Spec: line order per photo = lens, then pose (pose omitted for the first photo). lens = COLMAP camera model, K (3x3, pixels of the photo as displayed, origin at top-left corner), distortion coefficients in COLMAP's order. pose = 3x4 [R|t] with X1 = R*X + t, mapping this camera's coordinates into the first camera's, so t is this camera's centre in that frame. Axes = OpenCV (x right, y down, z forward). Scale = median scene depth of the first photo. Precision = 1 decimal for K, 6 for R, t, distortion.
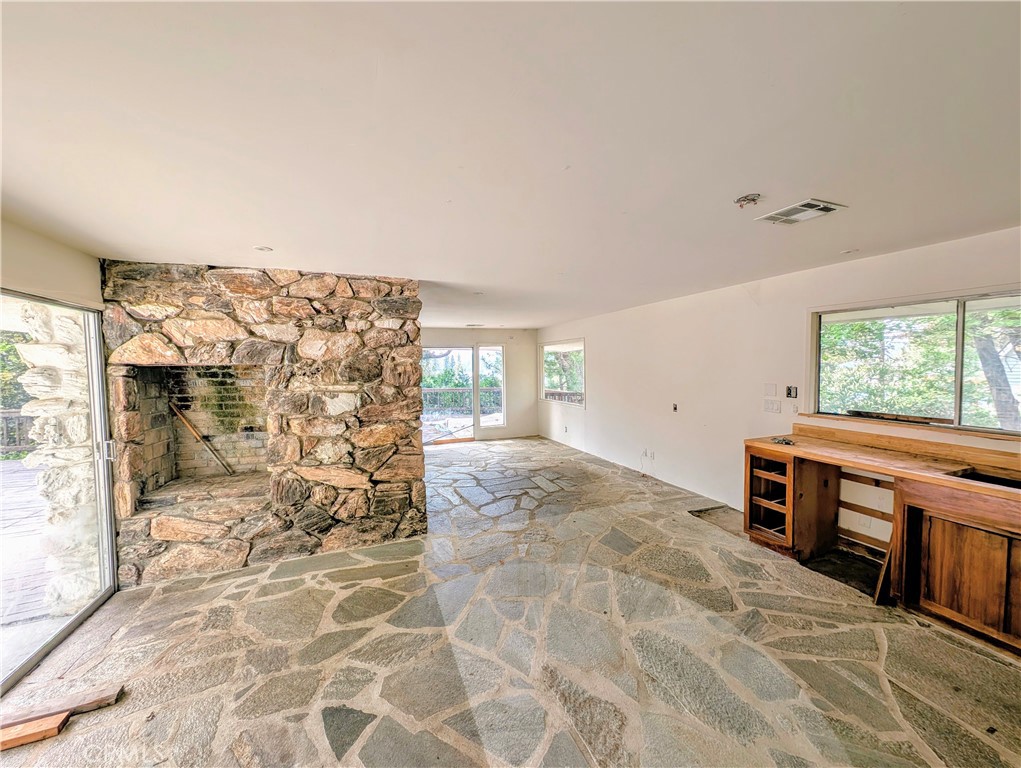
lens RADIAL K [[378.8, 0, 508.1], [0, 378.8, 381.4], [0, 0, 1]] dist [0.005121, -0.002455]
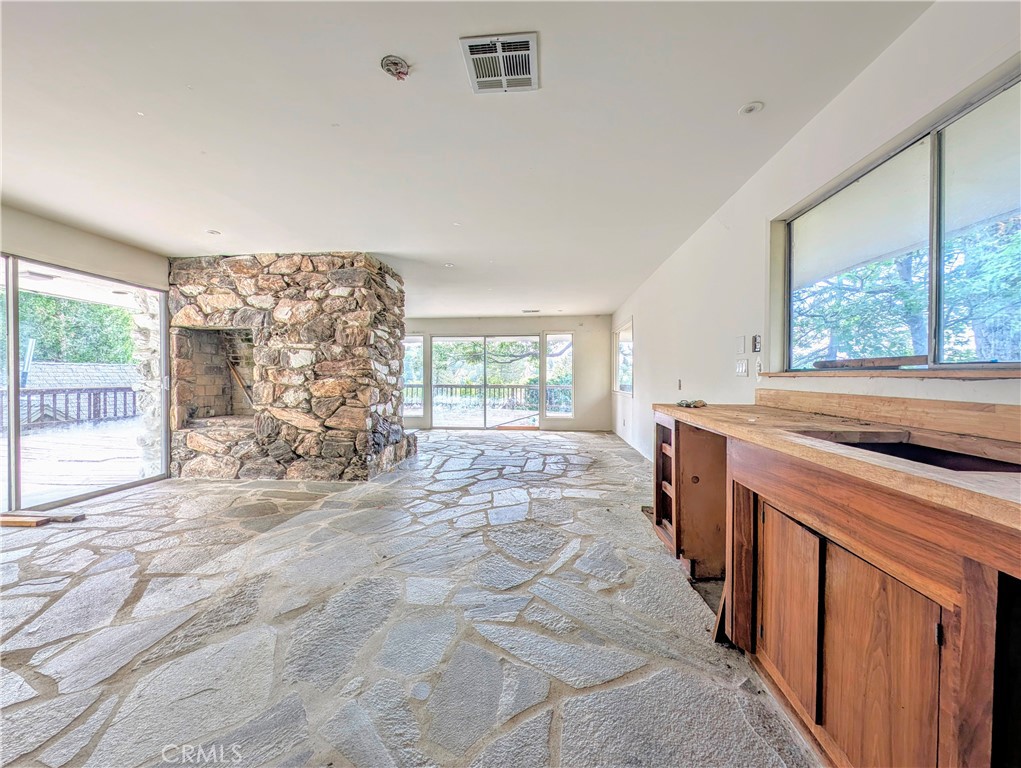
lens RADIAL K [[378.8, 0, 511.0], [0, 378.8, 380.7], [0, 0, 1]] dist [0.005121, -0.002455]
pose [[0.897286, 0.019523, -0.441018, 0.732389], [-0.032753, 0.999212, -0.022406, 0.140483], [0.440233, 0.034549, 0.897218, 0.214365]]
